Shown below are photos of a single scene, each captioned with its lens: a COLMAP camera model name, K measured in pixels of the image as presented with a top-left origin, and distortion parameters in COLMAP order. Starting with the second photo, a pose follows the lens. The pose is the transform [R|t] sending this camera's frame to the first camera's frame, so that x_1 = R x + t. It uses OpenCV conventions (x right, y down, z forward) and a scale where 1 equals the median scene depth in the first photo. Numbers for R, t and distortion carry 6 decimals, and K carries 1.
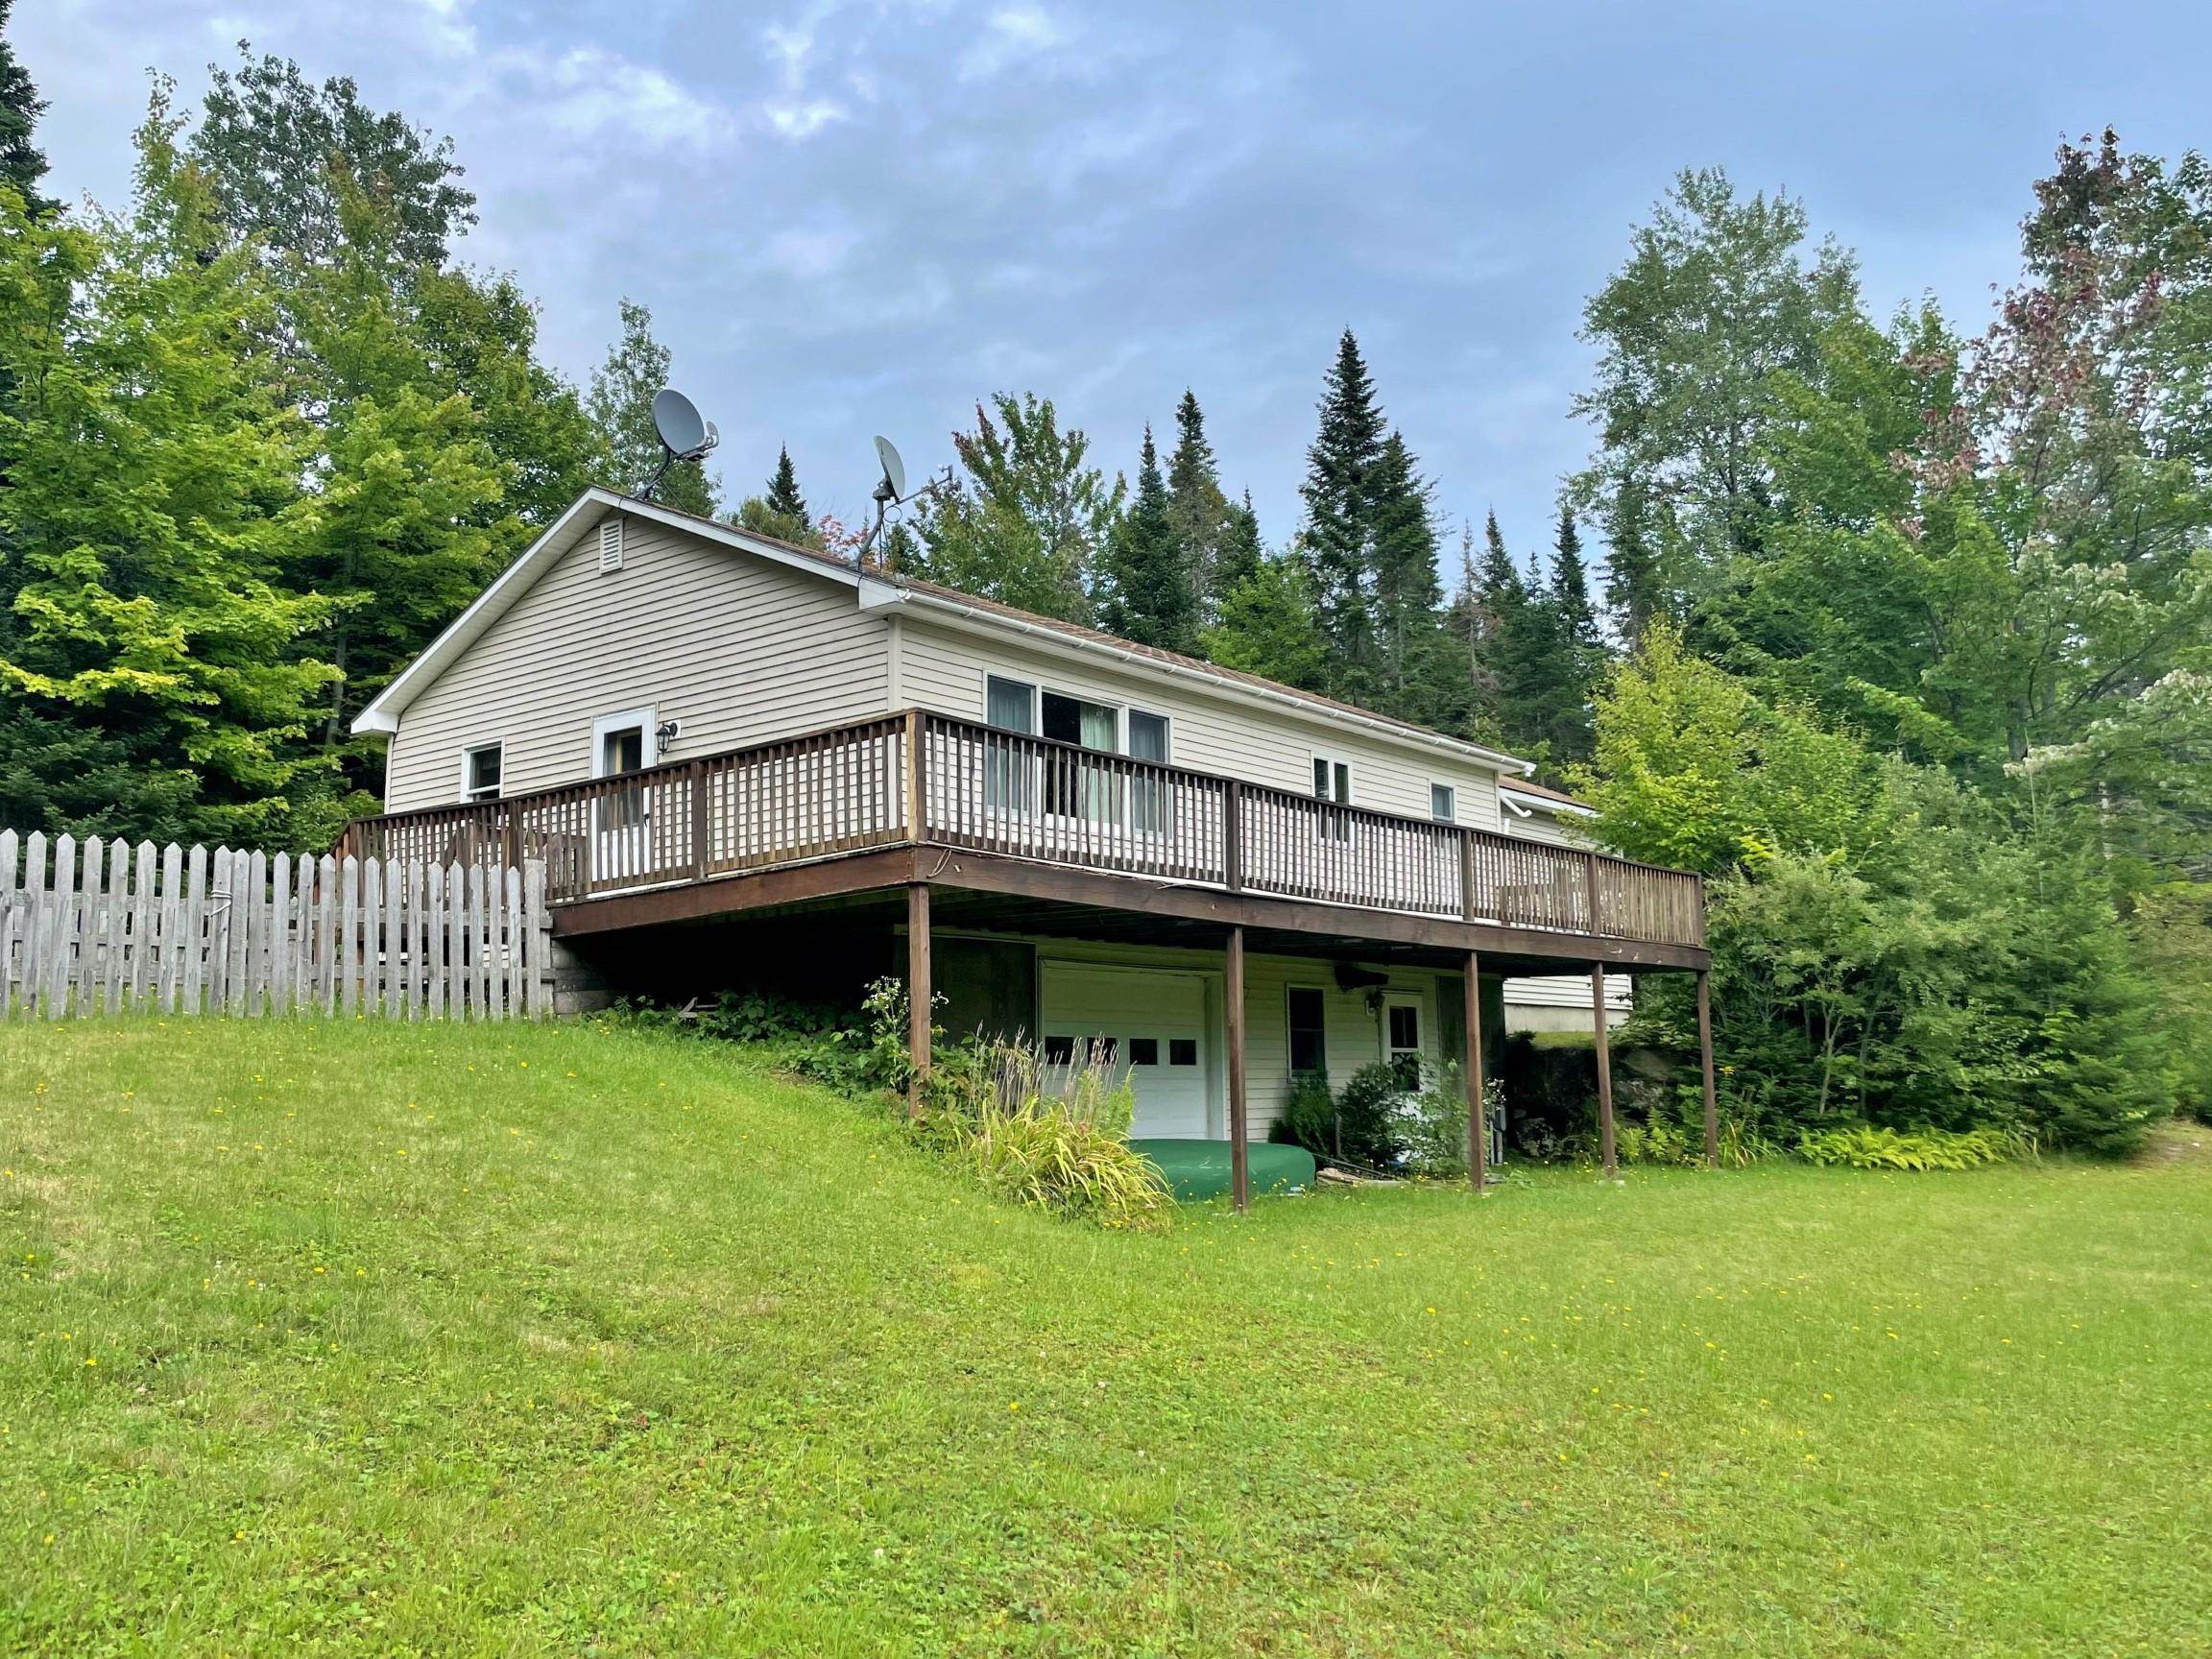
lens RADIAL K [[1844.1, 0, 1106.0], [0, 1844.1, 829.5], [0, 0, 1]] dist [0.117834, -0.169721]
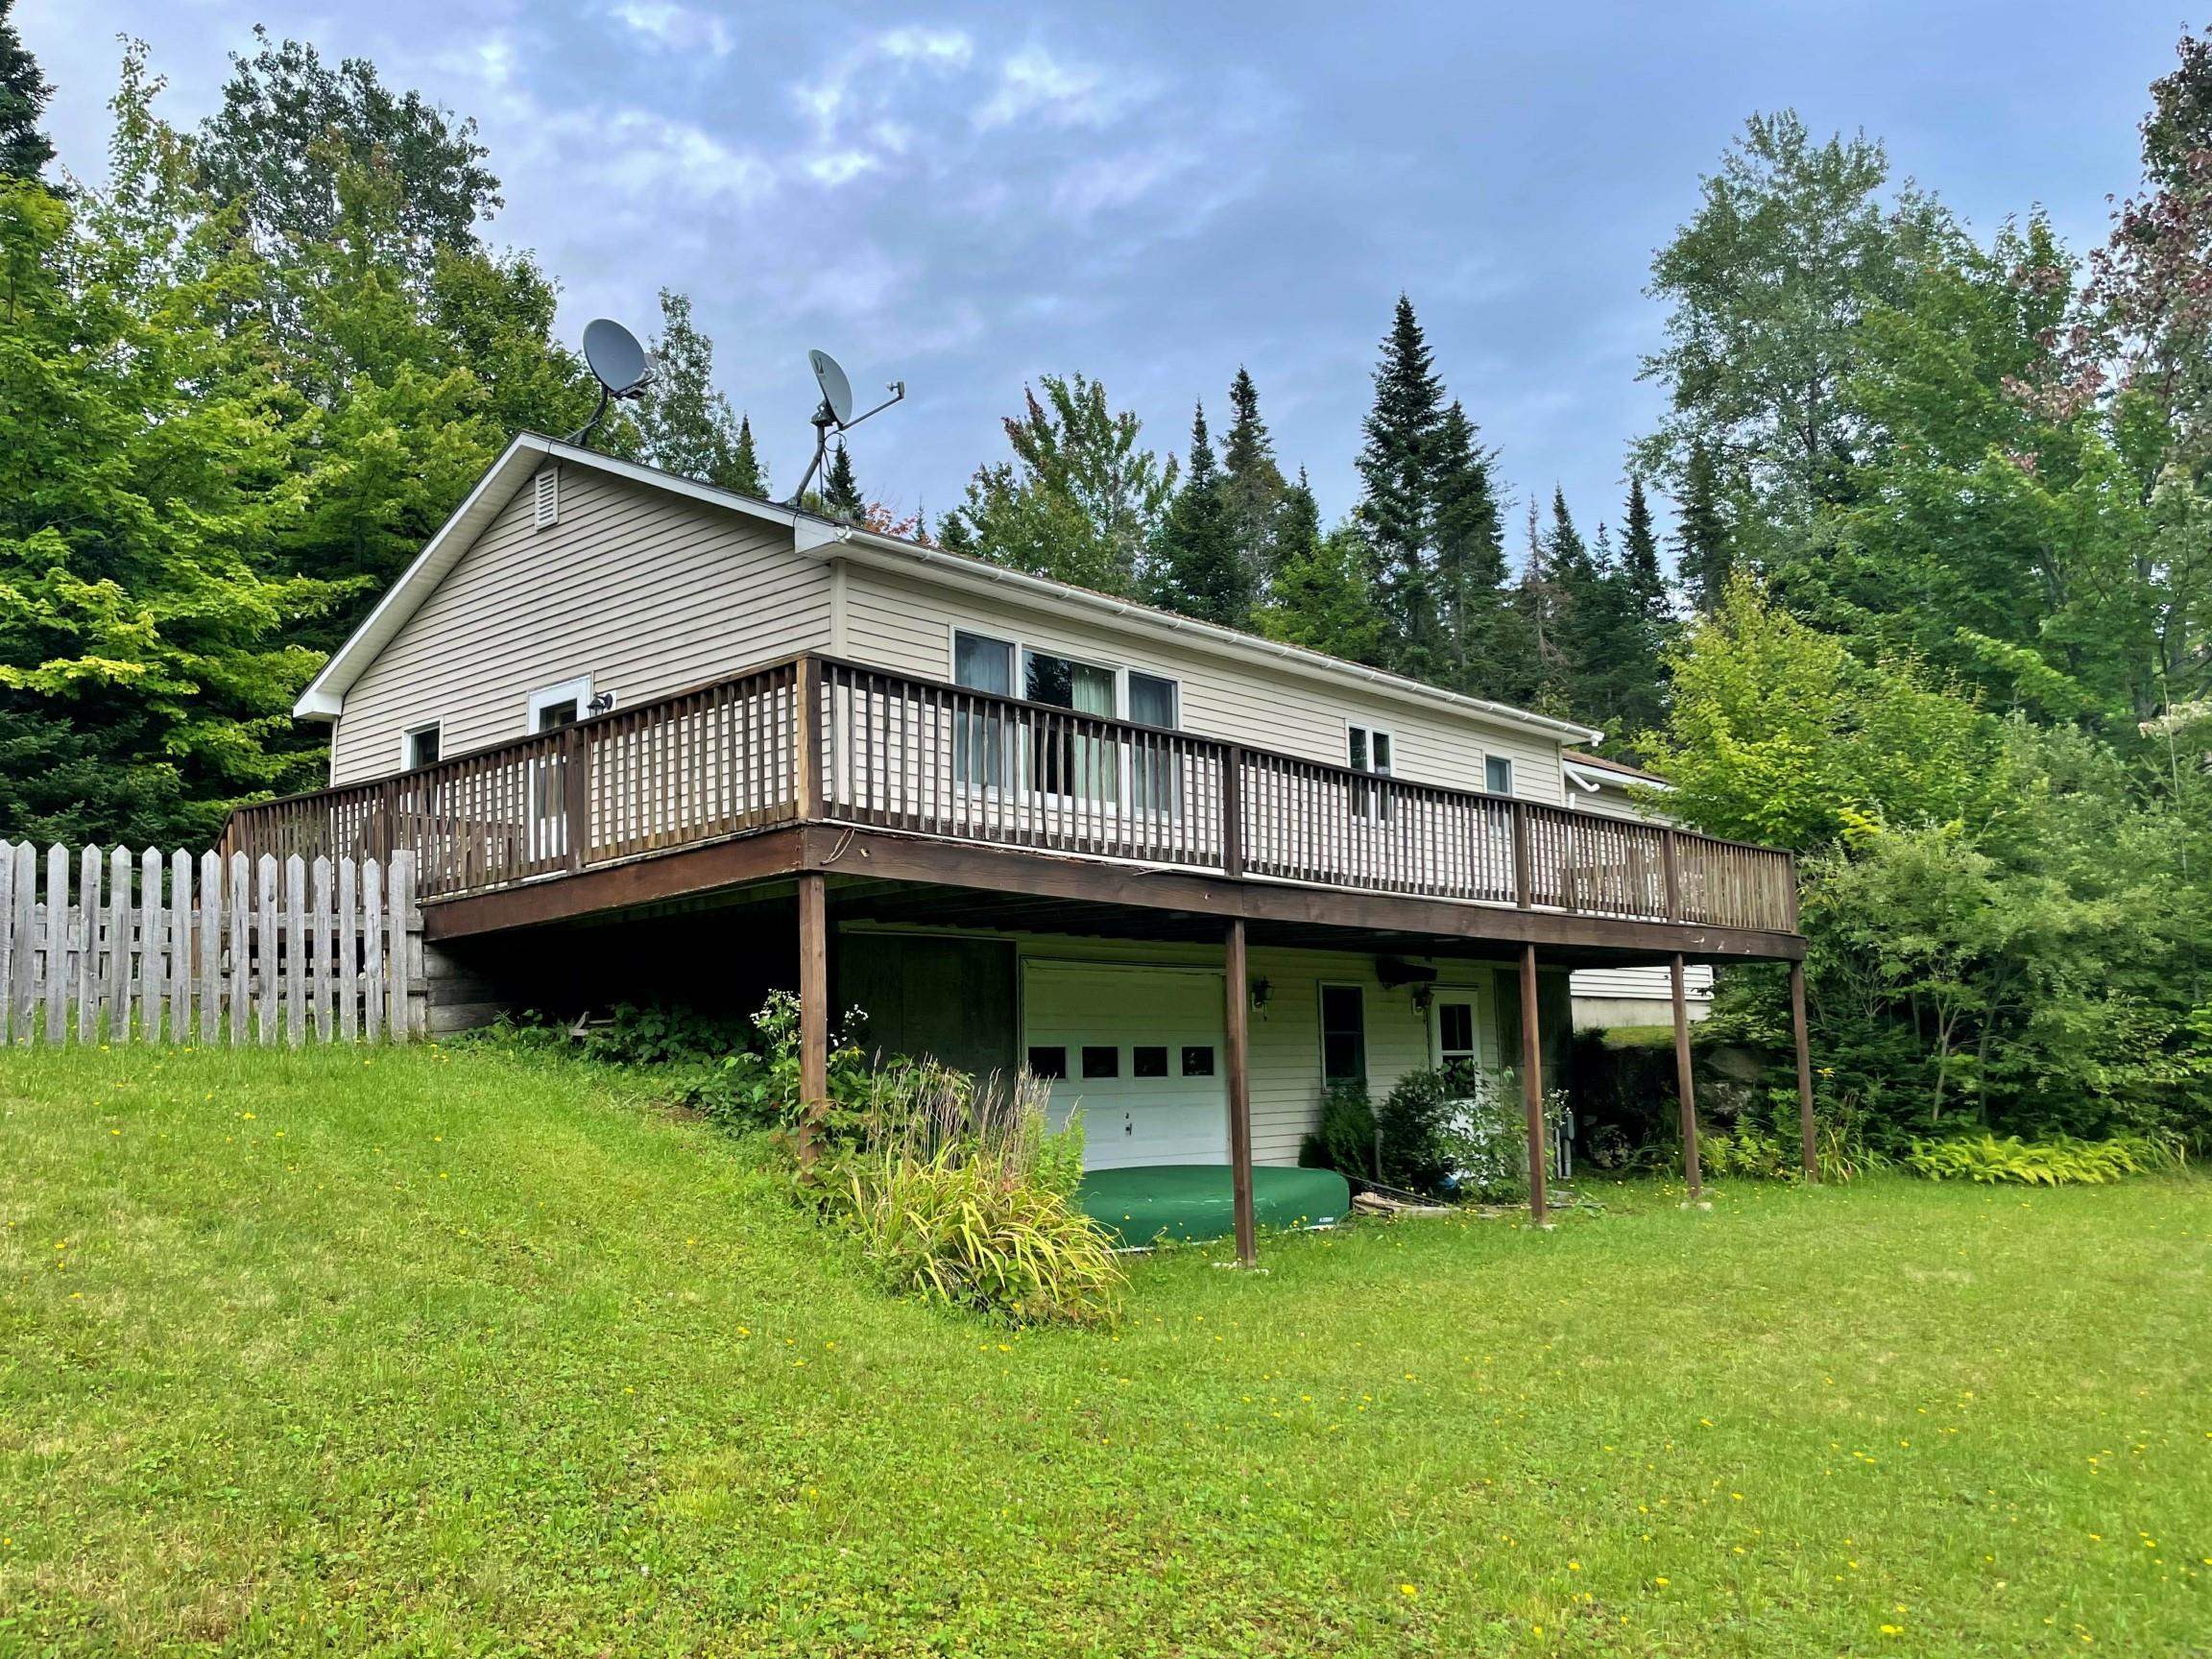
lens RADIAL K [[1769.7, 0, 1096.6], [0, 1769.7, 835.3], [0, 0, 1]] dist [0.106833, -0.144533]
pose [[0.998530, -0.013900, -0.052387, 0.031653], [0.014311, 0.999870, 0.007477, 0.004941], [0.052276, -0.008216, 0.998599, 0.125904]]
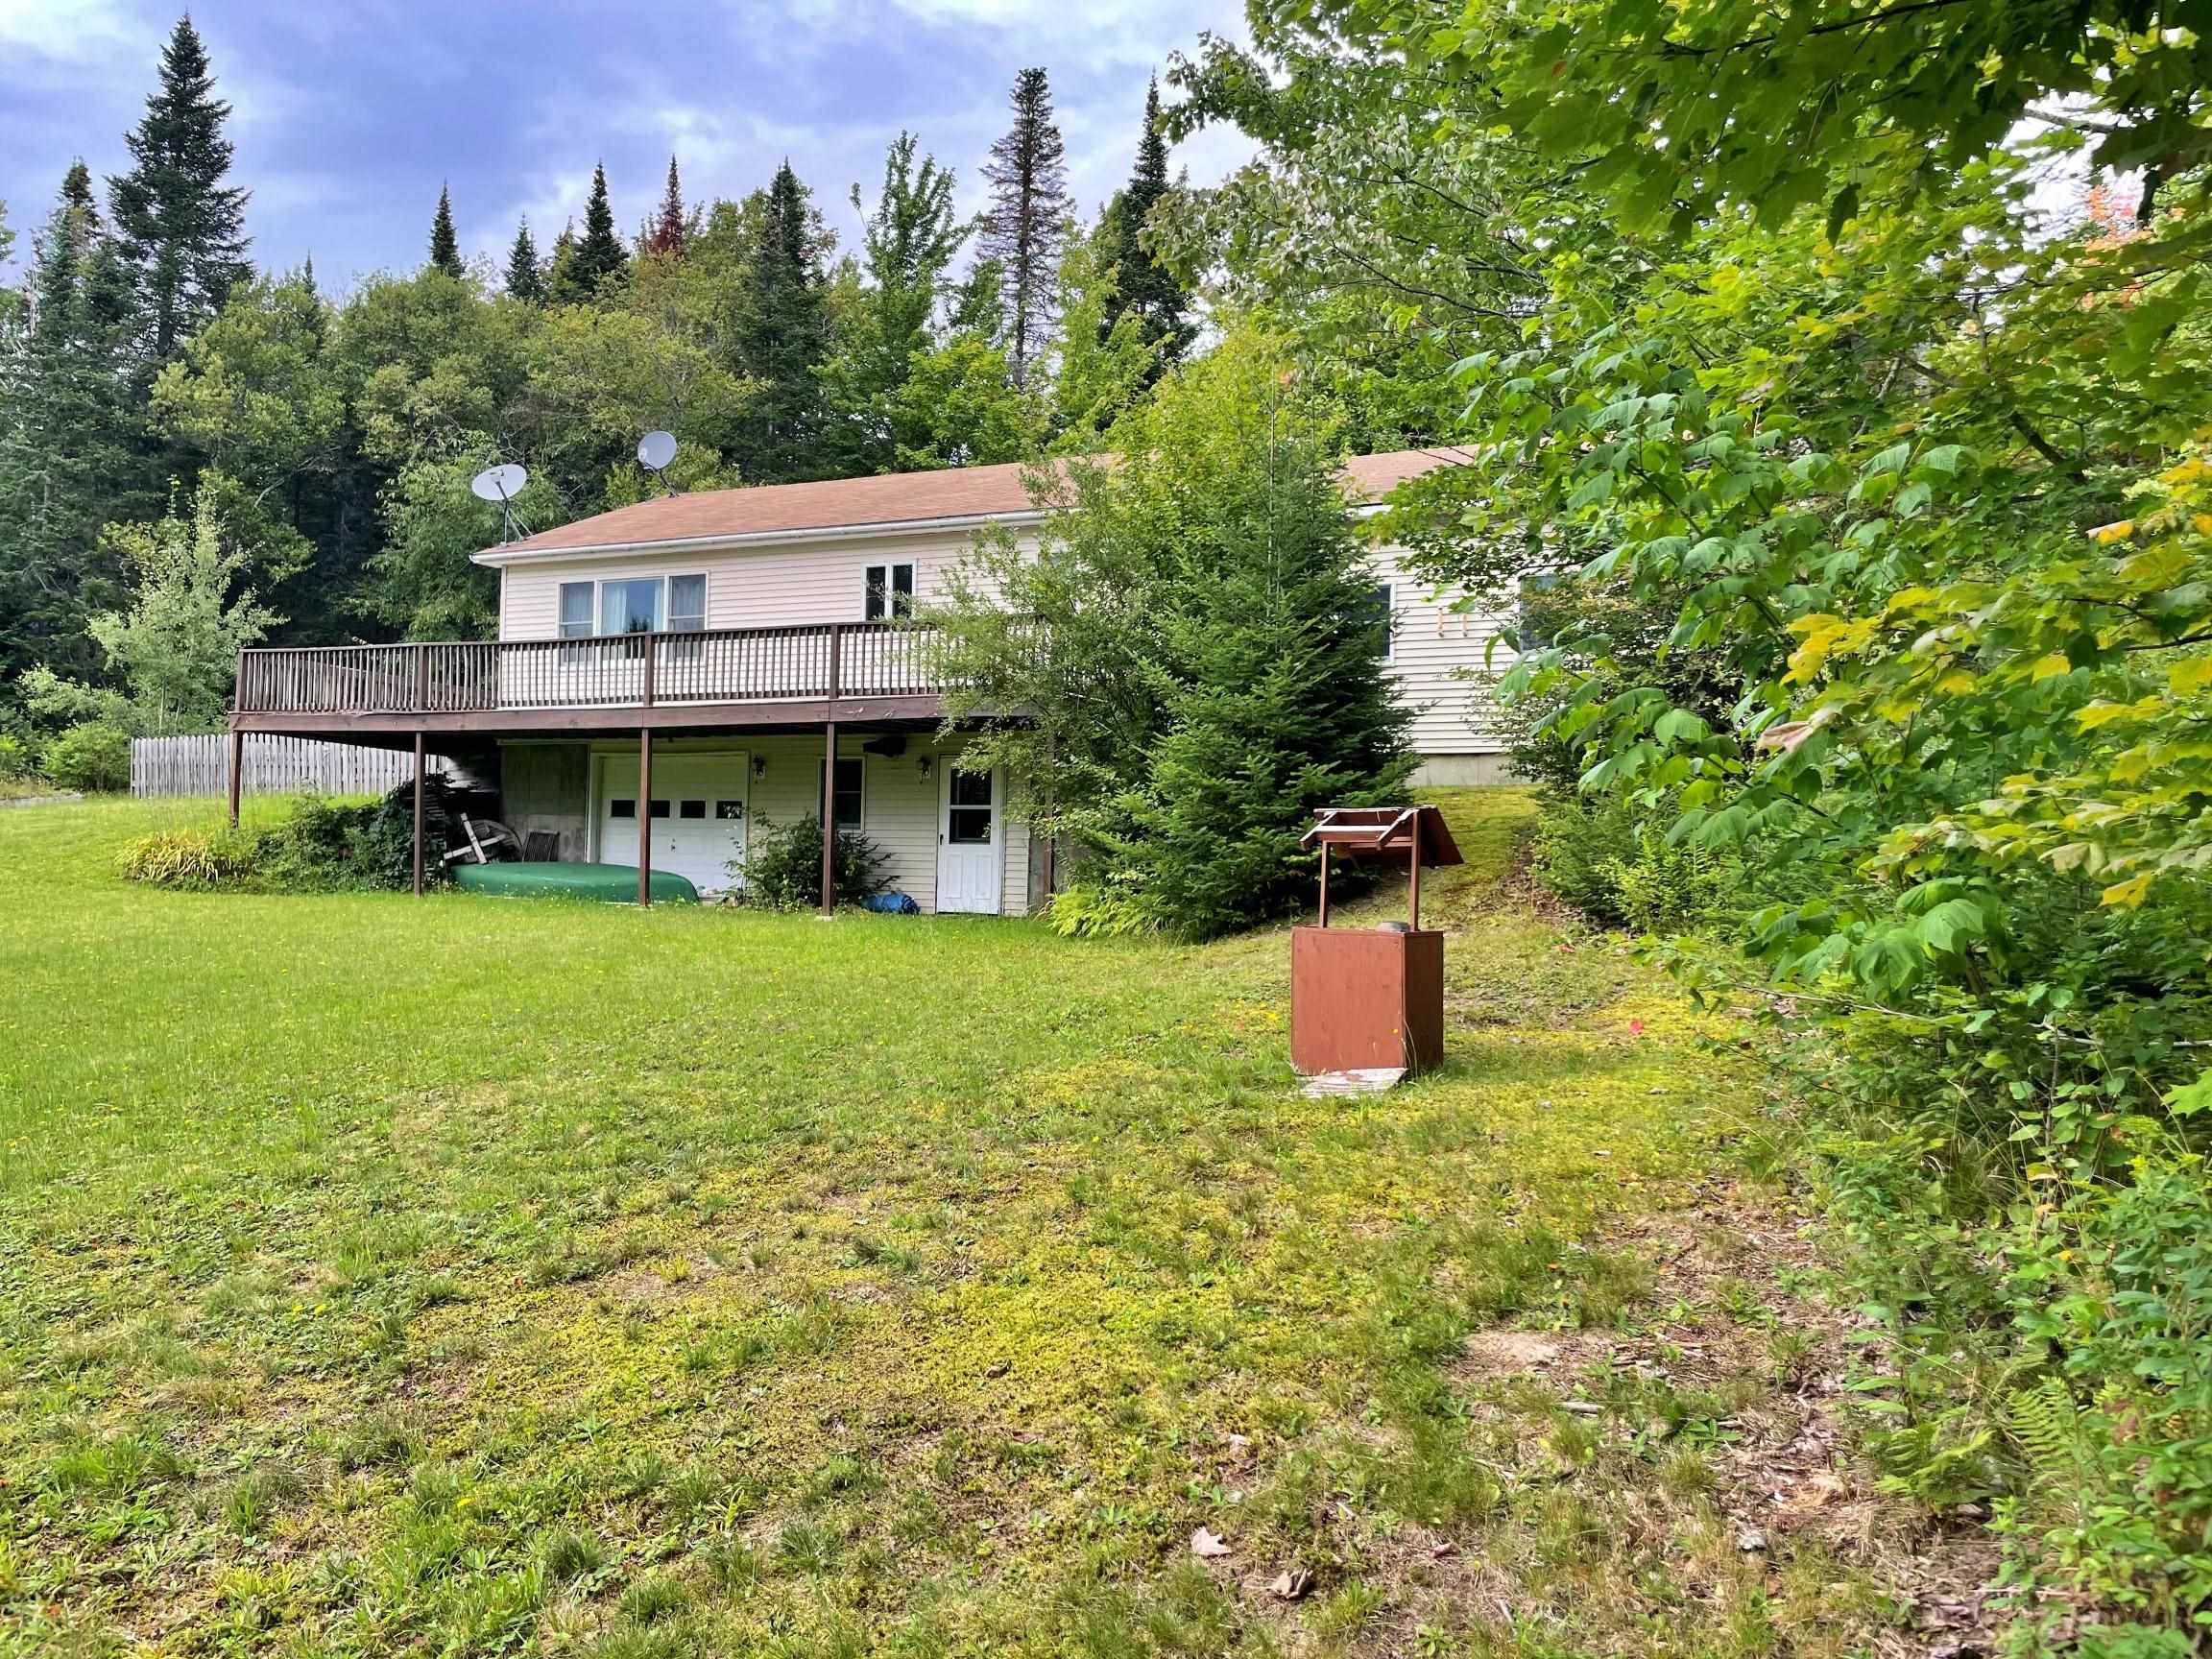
lens RADIAL K [[1844.1, 0, 1106.0], [0, 1844.1, 829.5], [0, 0, 1]] dist [0.117834, -0.169721]
pose [[0.218247, -0.008503, -0.975857, 1.198568], [0.113743, 0.993368, 0.016783, 0.116934], [0.969242, -0.114660, 0.217767, 0.783015]]
